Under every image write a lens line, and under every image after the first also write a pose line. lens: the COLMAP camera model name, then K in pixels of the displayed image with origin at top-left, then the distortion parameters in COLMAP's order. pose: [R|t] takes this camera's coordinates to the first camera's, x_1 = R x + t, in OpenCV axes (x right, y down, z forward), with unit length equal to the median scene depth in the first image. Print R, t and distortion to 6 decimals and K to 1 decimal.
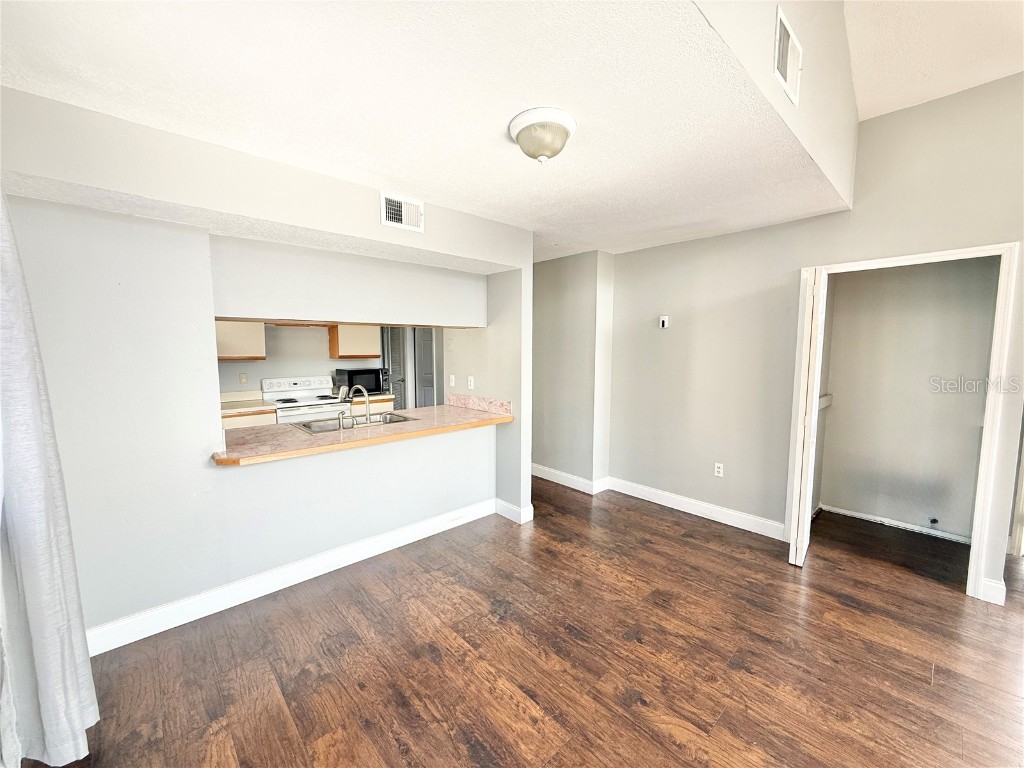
lens RADIAL K [[408.3, 0, 508.5], [0, 408.3, 388.8], [0, 0, 1]] dist [0.002589, -0.000564]
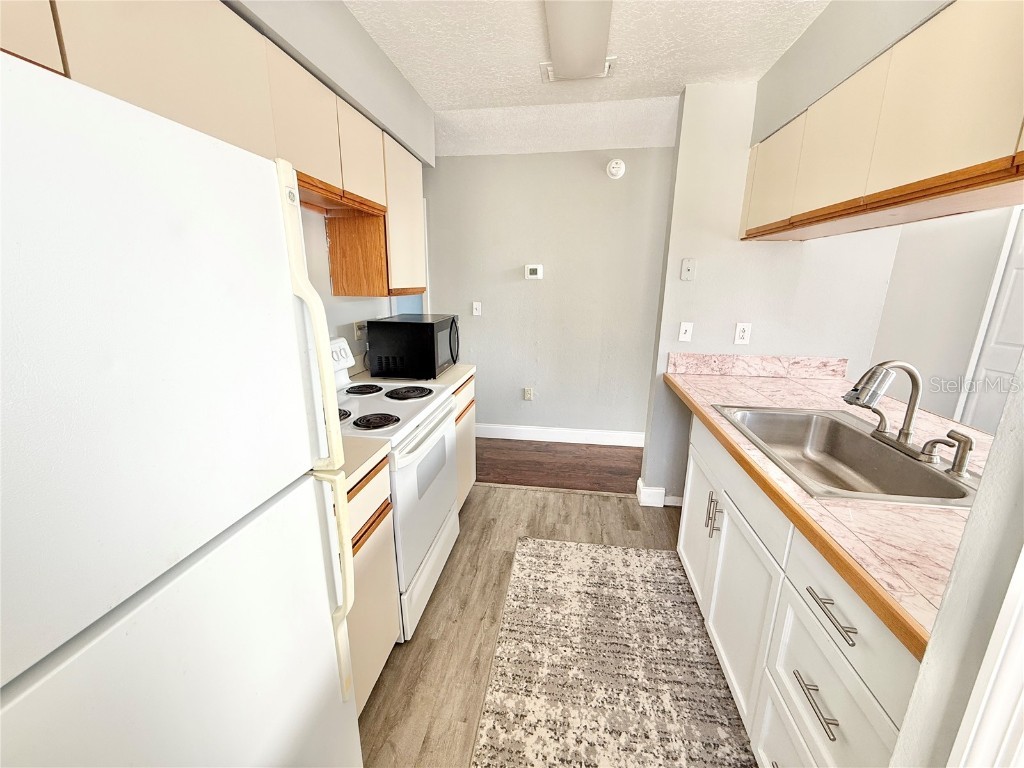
lens RADIAL K [[408.3, 0, 513.4], [0, 408.3, 382.2], [0, 0, 1]] dist [0.002589, -0.000564]
pose [[0.772876, -0.141905, 0.618487, -0.718647], [0.052128, 0.985579, 0.160989, -0.057671], [-0.632413, -0.092184, 0.769127, 0.713324]]
